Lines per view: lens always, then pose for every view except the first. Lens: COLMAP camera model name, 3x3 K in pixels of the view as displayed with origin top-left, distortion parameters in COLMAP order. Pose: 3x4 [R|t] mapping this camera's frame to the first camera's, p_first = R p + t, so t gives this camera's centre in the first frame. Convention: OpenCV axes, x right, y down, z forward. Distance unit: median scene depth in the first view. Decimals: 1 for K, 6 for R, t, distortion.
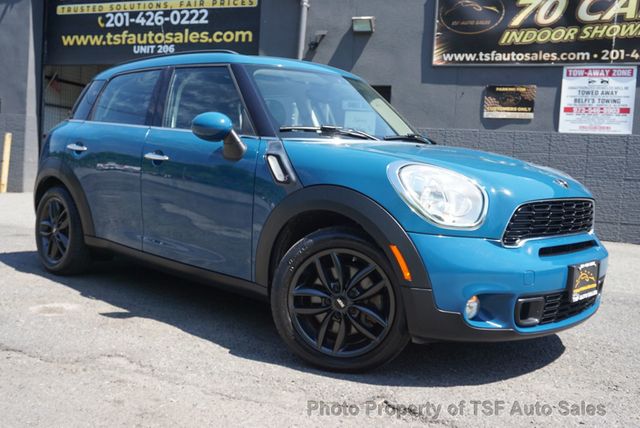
lens RADIAL K [[636.8, 0, 315.8], [0, 636.8, 212.6], [0, 0, 1]] dist [0.025640, 0.000000]
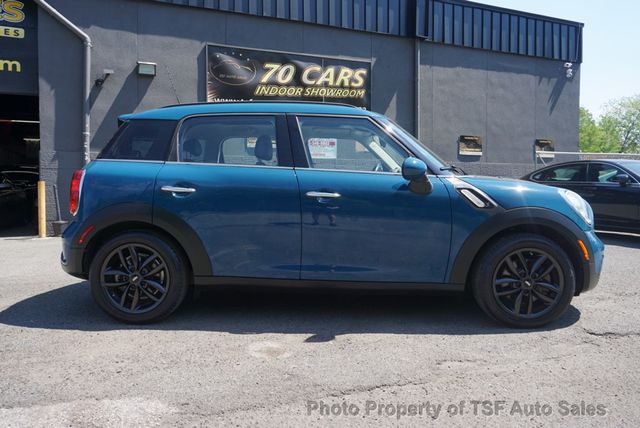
lens RADIAL K [[478.2, 0, 314.1], [0, 478.2, 217.2], [0, 0, 1]] dist [-0.022269, 0.014288]
pose [[0.743836, -0.096437, 0.661368, -0.333865], [0.088522, 0.995033, 0.045529, -0.034886], [-0.662474, 0.024679, 0.748678, 0.149118]]
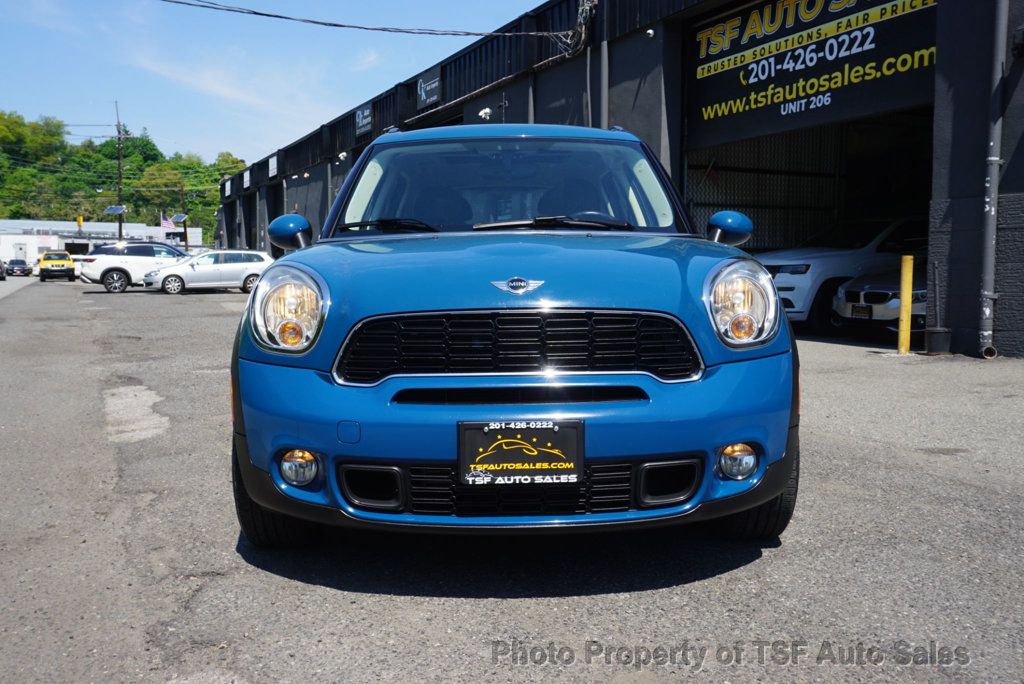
lens RADIAL K [[968.4, 0, 505.5], [0, 968.4, 351.2], [0, 0, 1]] dist [0.001475, 0.000000]
pose [[0.696210, 0.008042, -0.717793, 0.318199], [-0.014795, 0.999886, -0.003148, 0.005763], [0.717685, 0.012811, 0.696250, 0.119317]]
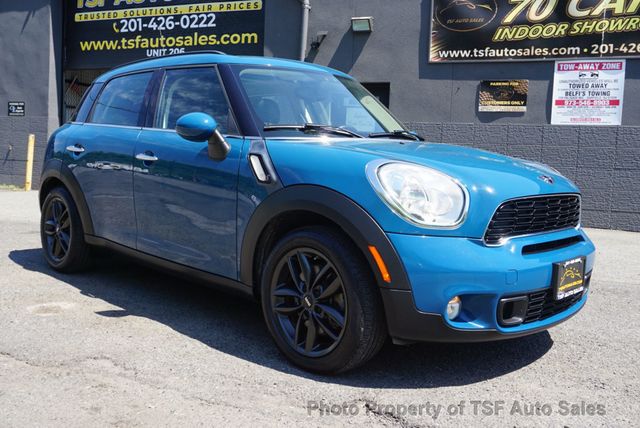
lens RADIAL K [[592.4, 0, 318.2], [0, 592.4, 210.8], [0, 0, 1]] dist [0.012975, 0.000000]
pose [[0.999732, -0.015779, -0.016942, 0.014764], [0.016021, 0.999770, 0.014254, -0.004749], [0.016713, -0.014521, 0.999755, 0.024058]]
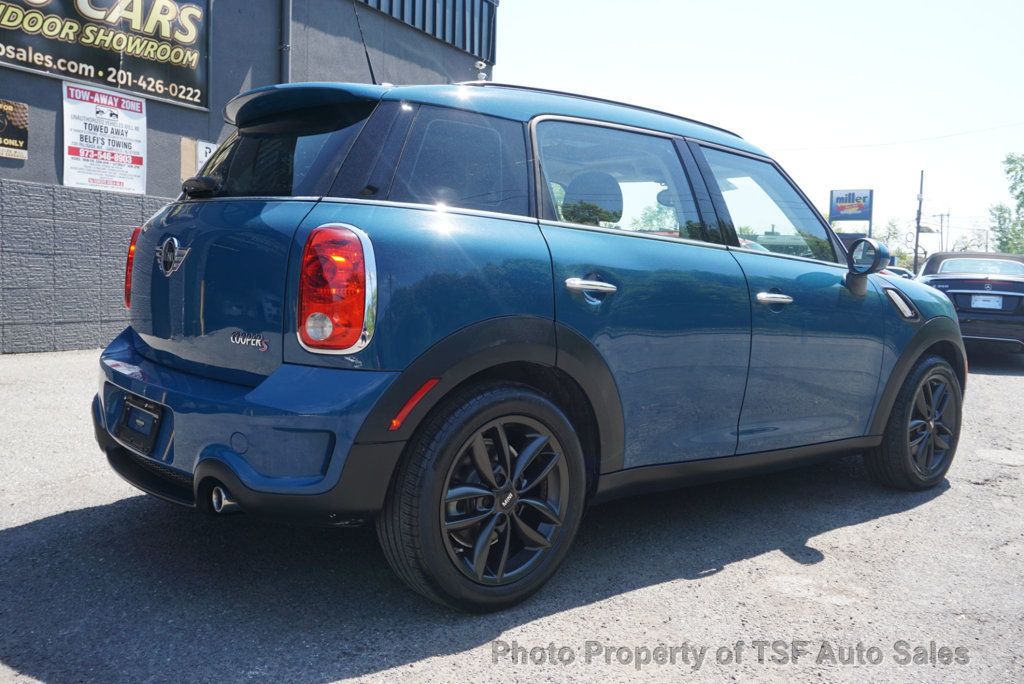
lens RADIAL K [[919.3, 0, 508.7], [0, 919.3, 333.0], [0, 0, 1]] dist [-0.027549, 0.049266]
pose [[0.113089, -0.122410, 0.986016, -0.474286], [0.044708, 0.992004, 0.118026, -0.068877], [-0.992579, 0.030735, 0.117657, 0.464979]]
